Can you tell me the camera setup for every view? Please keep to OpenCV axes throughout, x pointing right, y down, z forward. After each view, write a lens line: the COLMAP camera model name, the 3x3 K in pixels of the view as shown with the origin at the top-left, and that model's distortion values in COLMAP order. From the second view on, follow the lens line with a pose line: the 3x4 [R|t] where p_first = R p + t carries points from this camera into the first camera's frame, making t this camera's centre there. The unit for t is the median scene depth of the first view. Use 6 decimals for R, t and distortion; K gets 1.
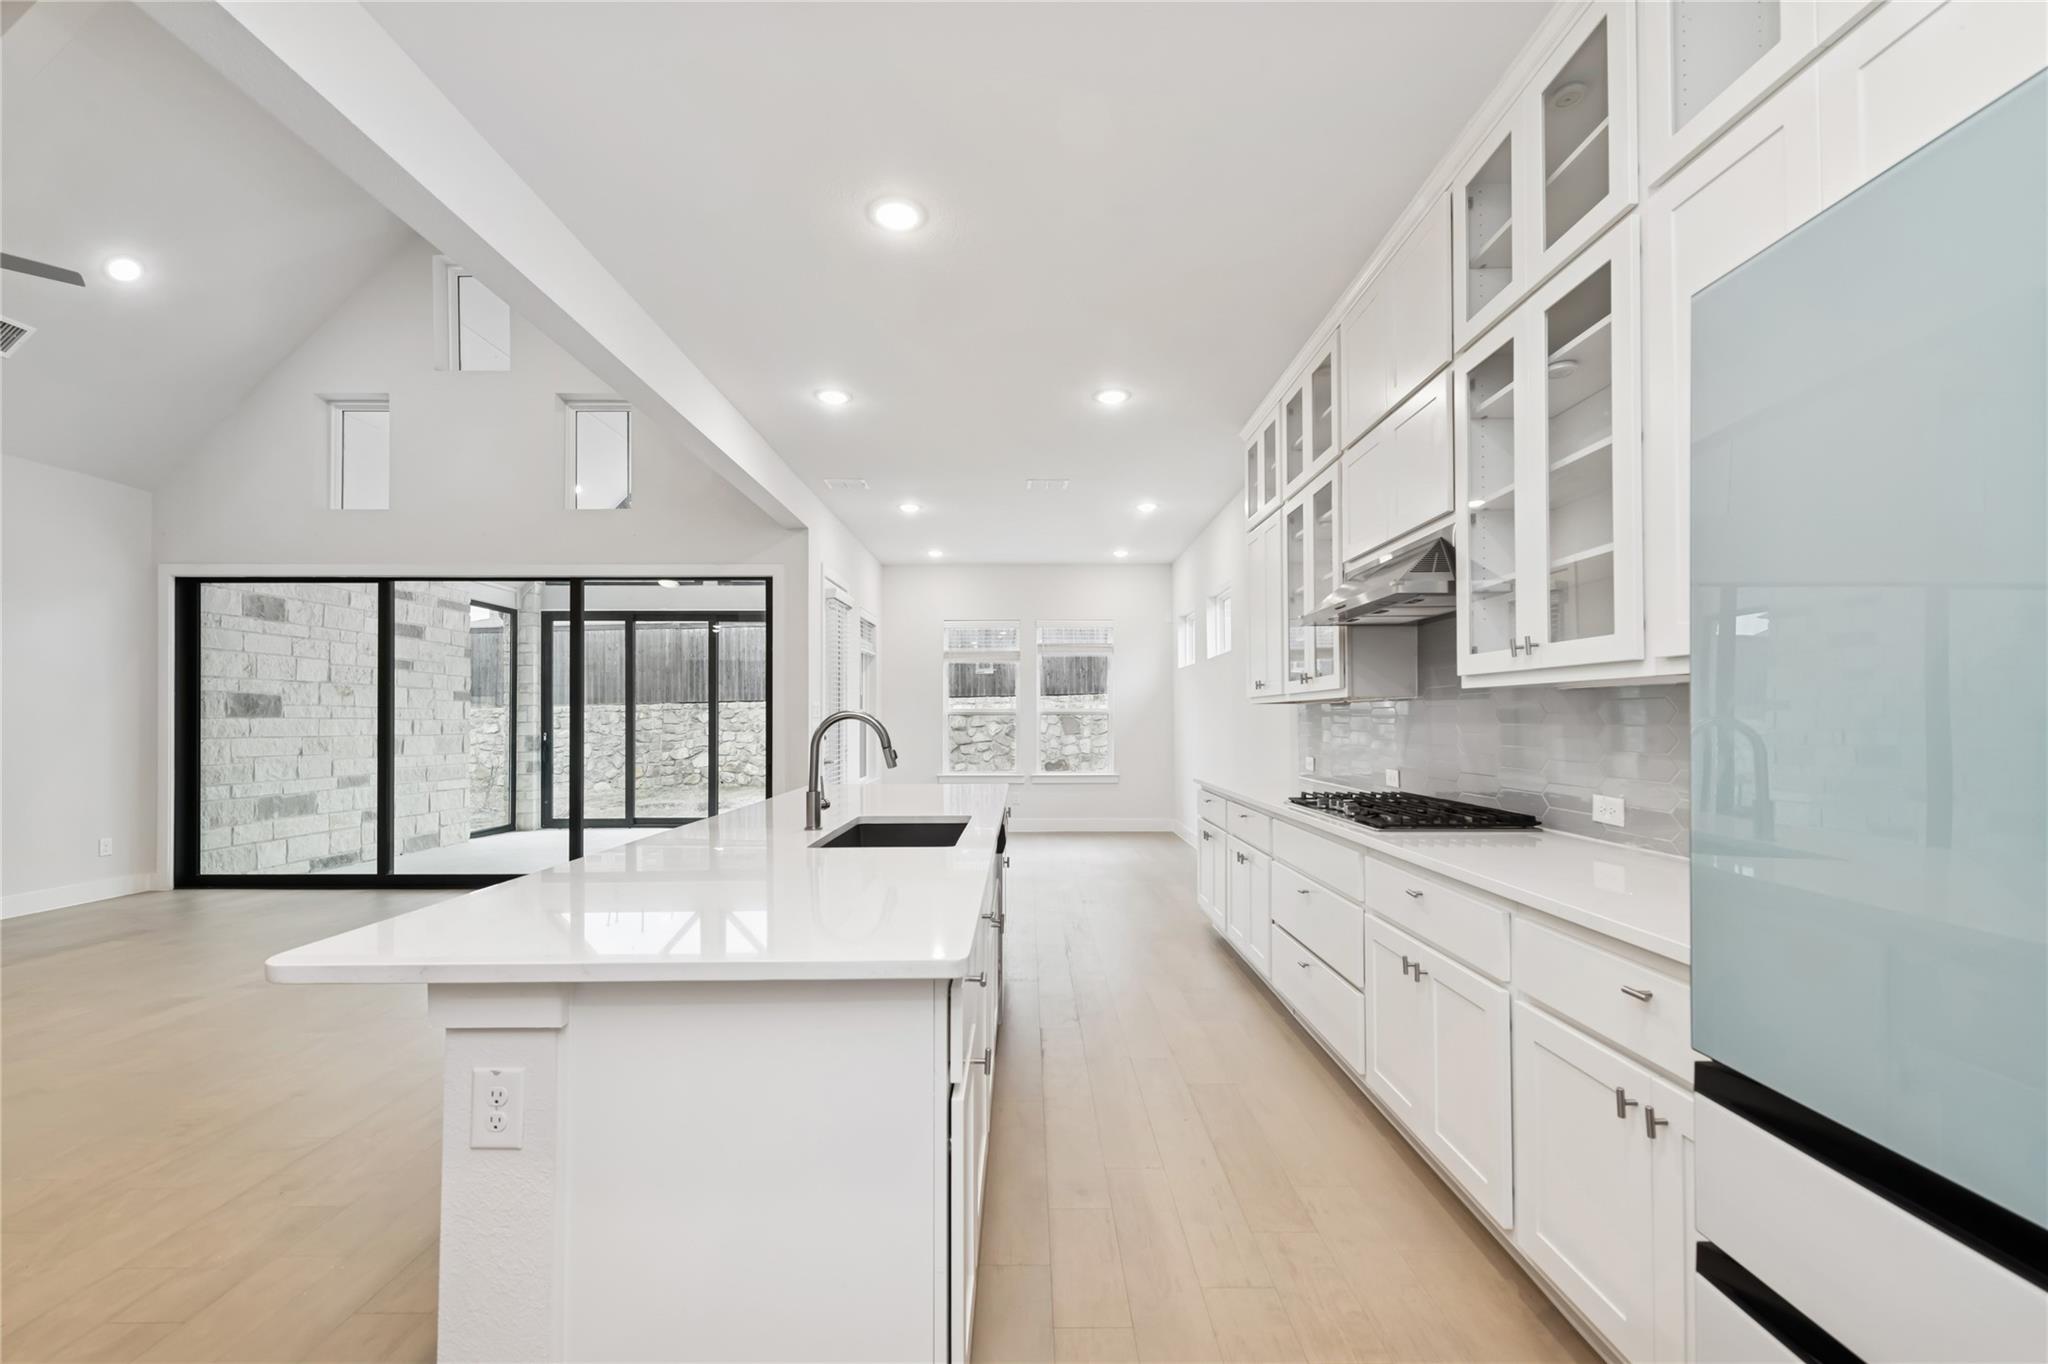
lens RADIAL K [[804.4, 0, 1026.1], [0, 804.4, 710.6], [0, 0, 1]] dist [0.010662, -0.003821]
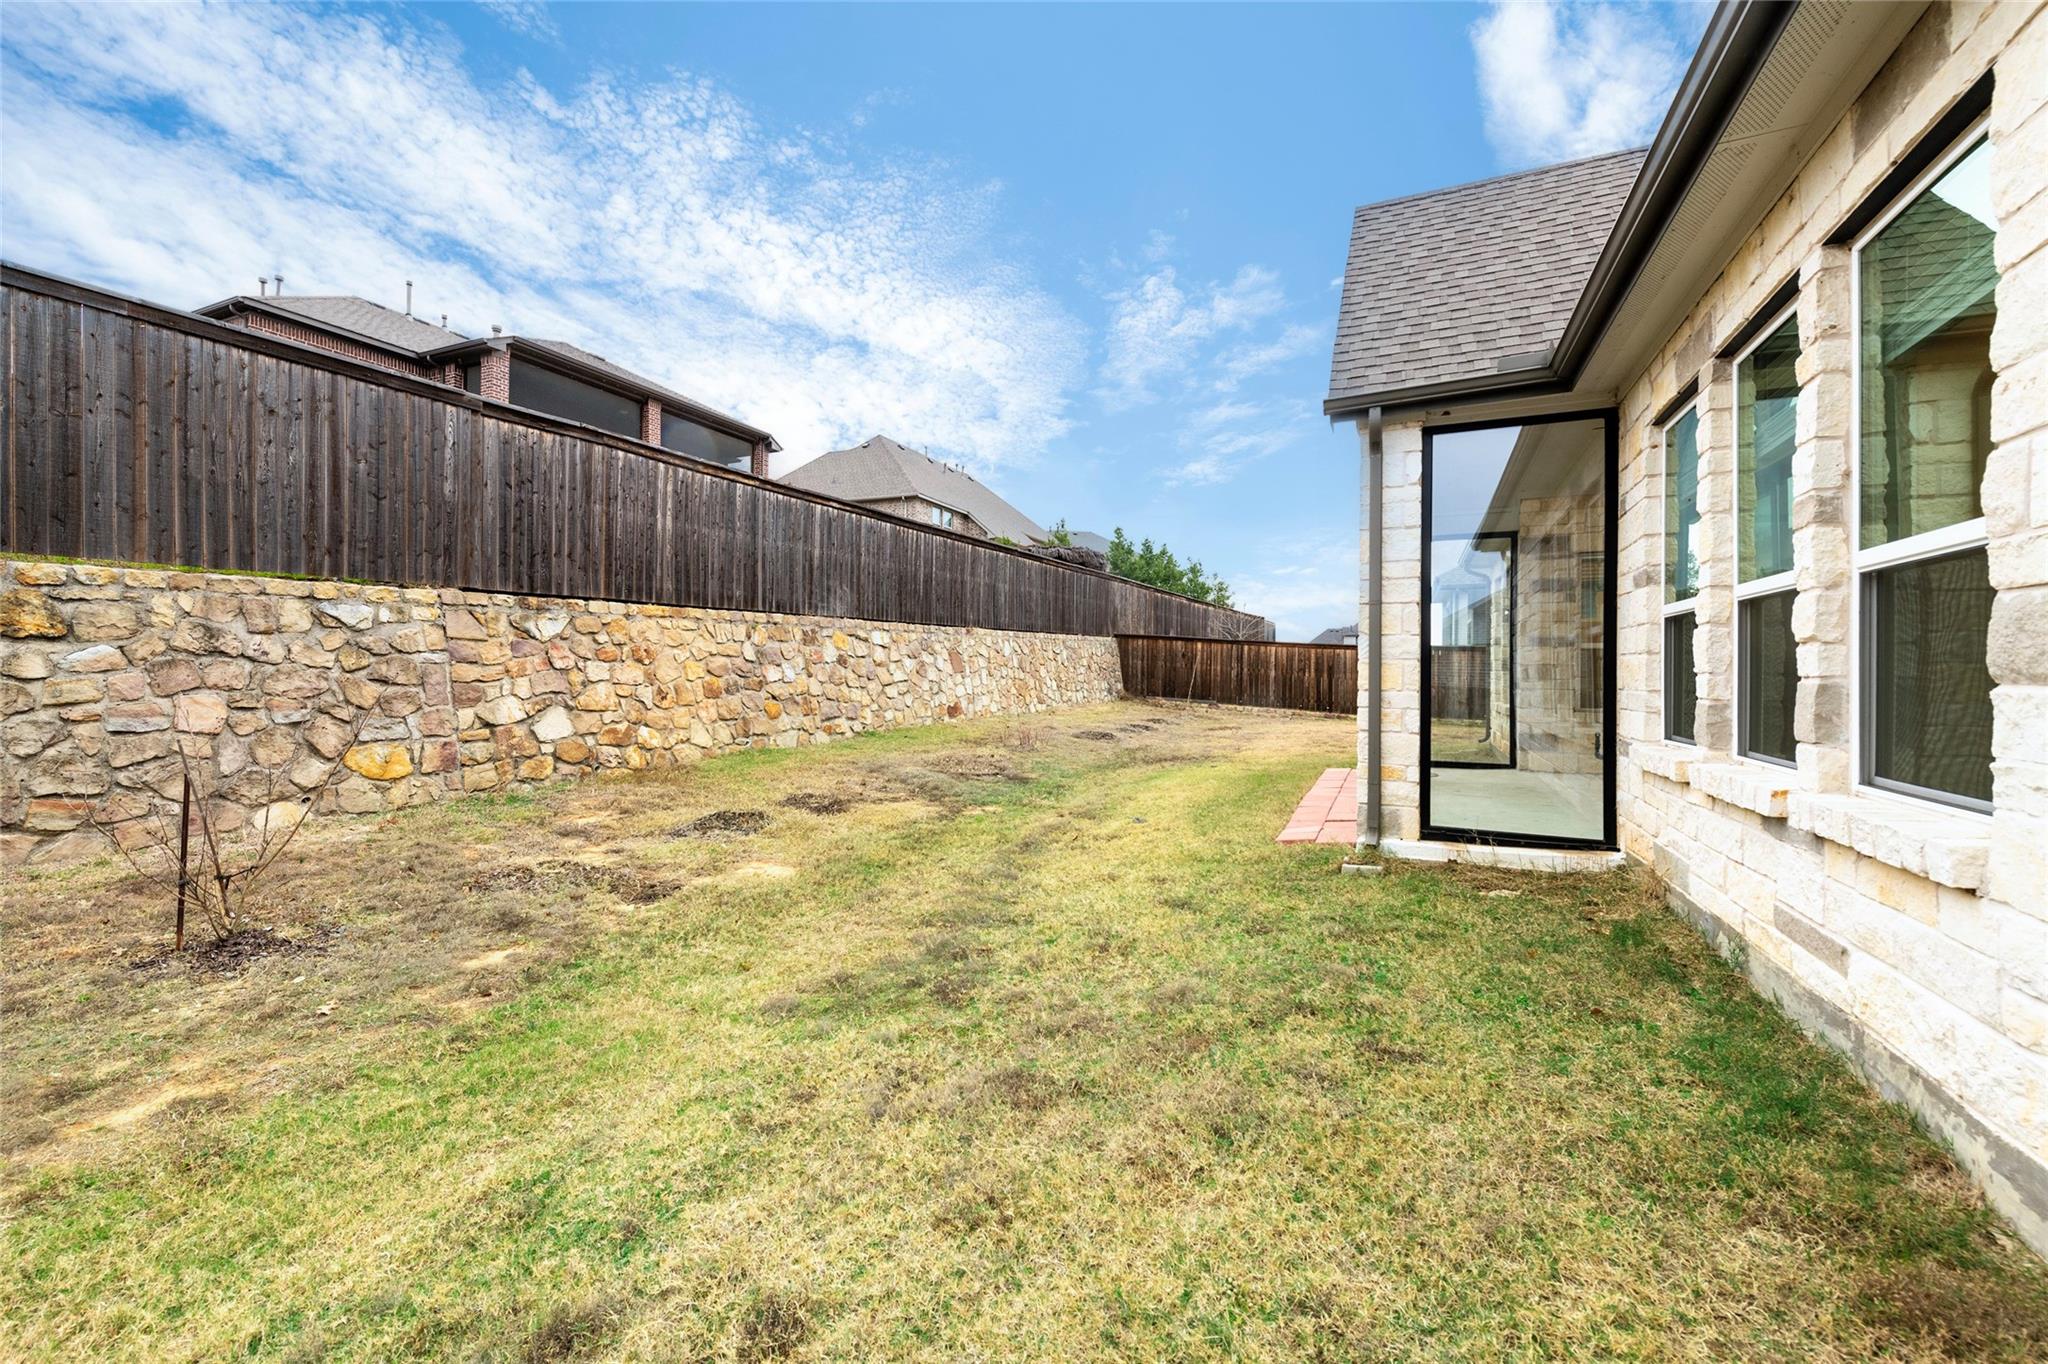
lens RADIAL K [[804.4, 0, 1020.9], [0, 804.4, 672.4], [0, 0, 1]] dist [0.010662, -0.003821]
pose [[0.438234, 0.007492, 0.898830, -1.397604], [-0.021963, 0.999756, 0.002375, 0.052705], [-0.898593, -0.020782, 0.438291, 1.150711]]
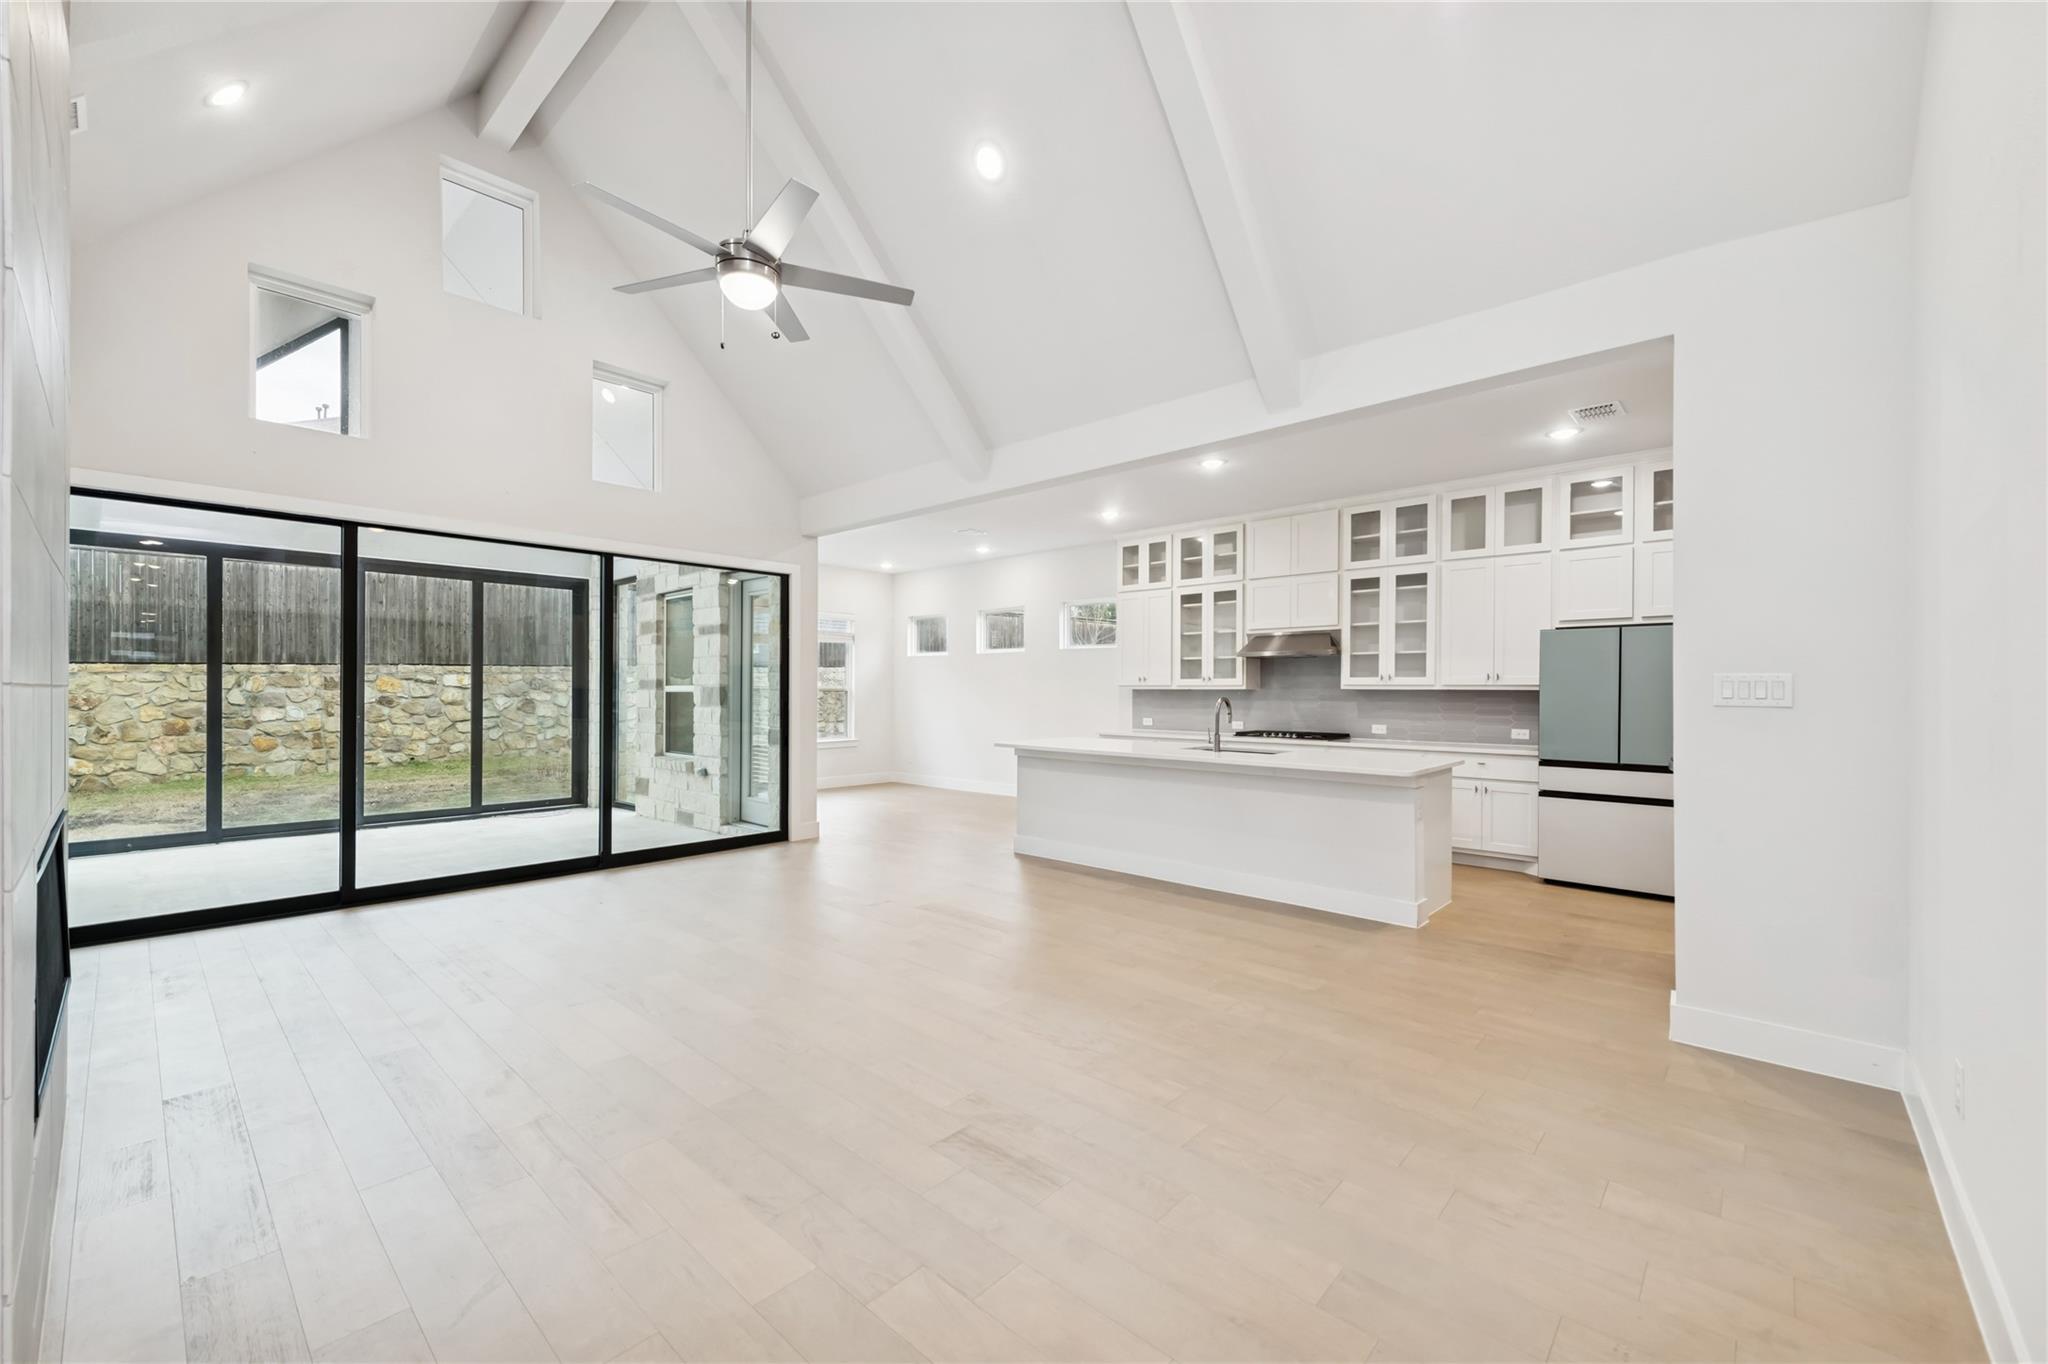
lens RADIAL K [[804.4, 0, 1024.1], [0, 804.4, 692.8], [0, 0, 1]] dist [0.010662, -0.003821]
pose [[0.675419, 0.004236, 0.737422, -0.619566], [-0.014250, 0.999872, 0.007308, -0.005006], [-0.737296, -0.015444, 0.675393, -0.020481]]
